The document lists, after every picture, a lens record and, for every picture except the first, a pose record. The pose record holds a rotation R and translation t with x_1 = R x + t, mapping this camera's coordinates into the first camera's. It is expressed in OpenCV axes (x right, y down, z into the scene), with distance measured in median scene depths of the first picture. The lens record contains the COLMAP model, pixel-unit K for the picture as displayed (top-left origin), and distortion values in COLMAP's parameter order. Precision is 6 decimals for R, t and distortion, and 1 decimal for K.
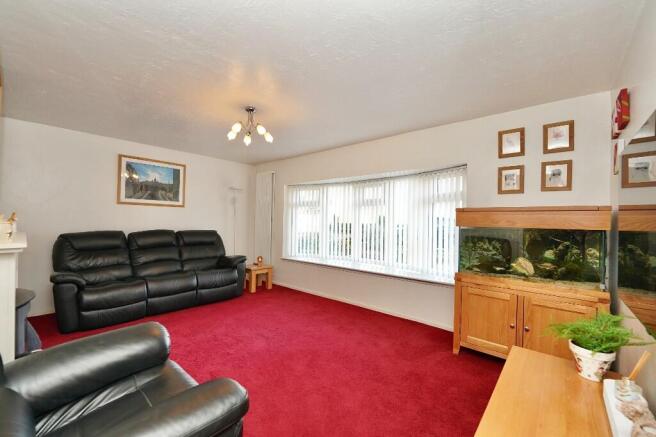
lens RADIAL K [[270.6, 0, 328.3], [0, 270.6, 227.3], [0, 0, 1]] dist [-0.001373, -0.000121]
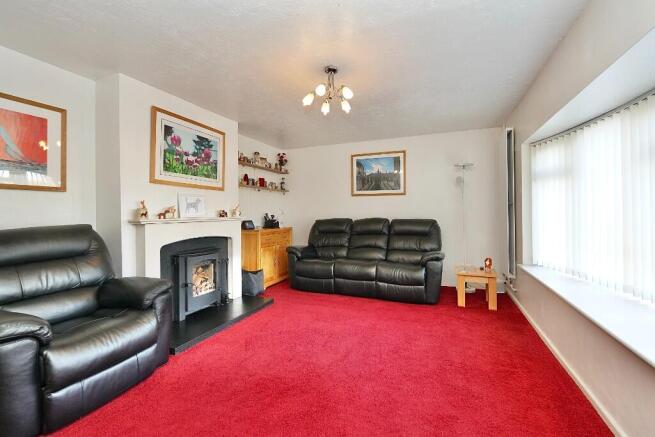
lens RADIAL K [[272.7, 0, 327.5], [0, 272.7, 218.5], [0, 0, 1]] dist [-0.000461, -0.000116]
pose [[0.319086, 0.014316, -0.947618, 0.329208], [-0.003752, 0.999897, 0.013842, -0.002364], [0.947718, -0.000862, 0.319107, 0.471387]]
